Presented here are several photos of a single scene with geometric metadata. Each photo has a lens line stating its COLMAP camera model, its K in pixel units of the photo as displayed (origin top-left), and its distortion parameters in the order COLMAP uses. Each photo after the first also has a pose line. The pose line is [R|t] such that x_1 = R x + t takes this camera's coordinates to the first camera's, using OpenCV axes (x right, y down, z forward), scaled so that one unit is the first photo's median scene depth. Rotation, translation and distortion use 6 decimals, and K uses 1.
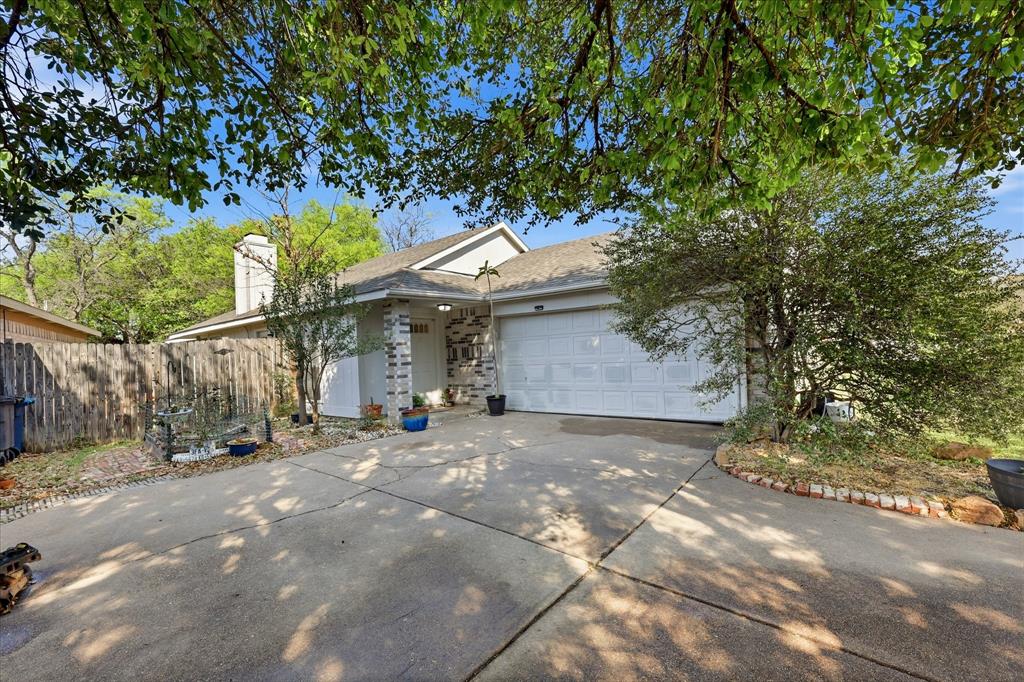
lens RADIAL K [[419.6, 0, 496.9], [0, 419.6, 339.3], [0, 0, 1]] dist [0.001536, 0.000285]
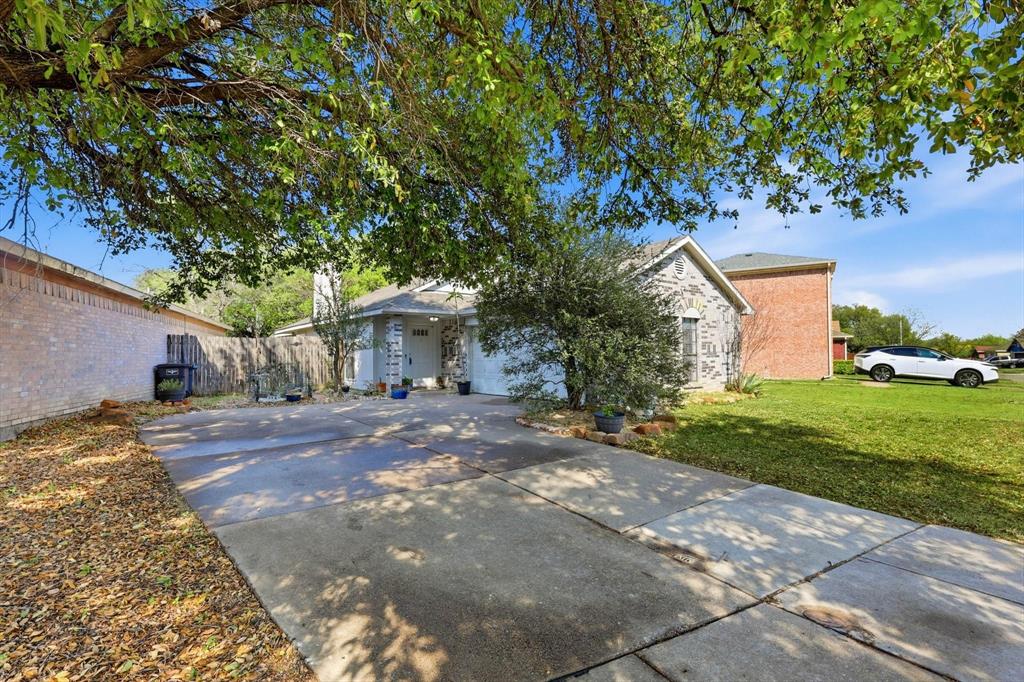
lens RADIAL K [[451.7, 0, 512.0], [0, 451.7, 341.0], [0, 0, 1]] dist [0.002136, 0.000250]
pose [[0.977419, 0.031213, -0.208994, 0.538610], [-0.030780, 0.999512, 0.005325, -0.018707], [0.209058, 0.001228, 0.977902, -0.532004]]
